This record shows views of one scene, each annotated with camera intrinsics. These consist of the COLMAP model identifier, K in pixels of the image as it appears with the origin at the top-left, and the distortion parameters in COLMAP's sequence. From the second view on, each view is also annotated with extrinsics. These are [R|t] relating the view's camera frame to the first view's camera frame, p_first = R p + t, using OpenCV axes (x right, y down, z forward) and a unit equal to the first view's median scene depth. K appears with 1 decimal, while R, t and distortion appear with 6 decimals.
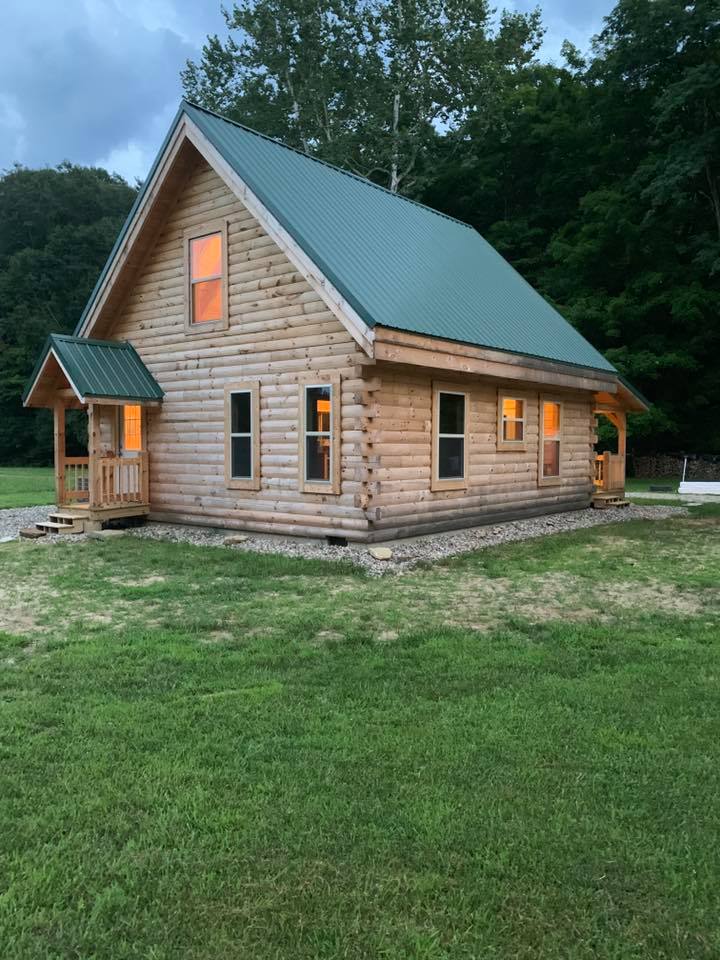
lens RADIAL K [[748.4, 0, 360.0], [0, 748.4, 480.0], [0, 0, 1]] dist [0.021883, -0.001959]
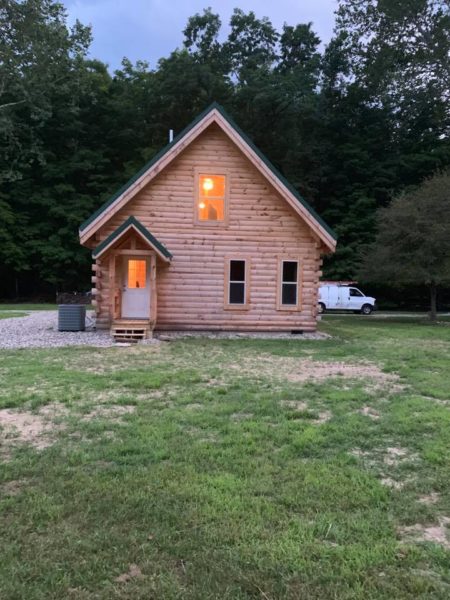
lens RADIAL K [[467.7, 0, 225.0], [0, 467.7, 300.0], [0, 0, 1]] dist [0.021883, -0.001959]
pose [[0.709414, -0.005108, 0.704774, -1.037129], [0.011347, 0.999927, -0.004174, -0.008358], [-0.704701, 0.010958, 0.709420, 0.159236]]
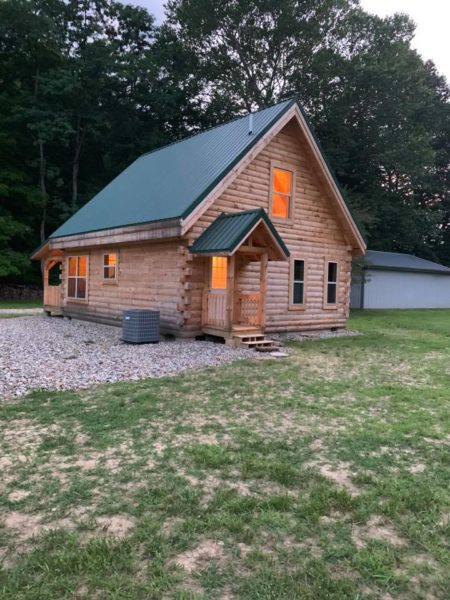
lens RADIAL K [[467.7, 0, 225.0], [0, 467.7, 300.0], [0, 0, 1]] dist [0.021883, -0.001959]
pose [[0.190155, -0.028695, 0.981335, -1.379790], [0.018052, 0.999506, 0.025728, -0.047654], [-0.981588, 0.012822, 0.190579, 0.954998]]
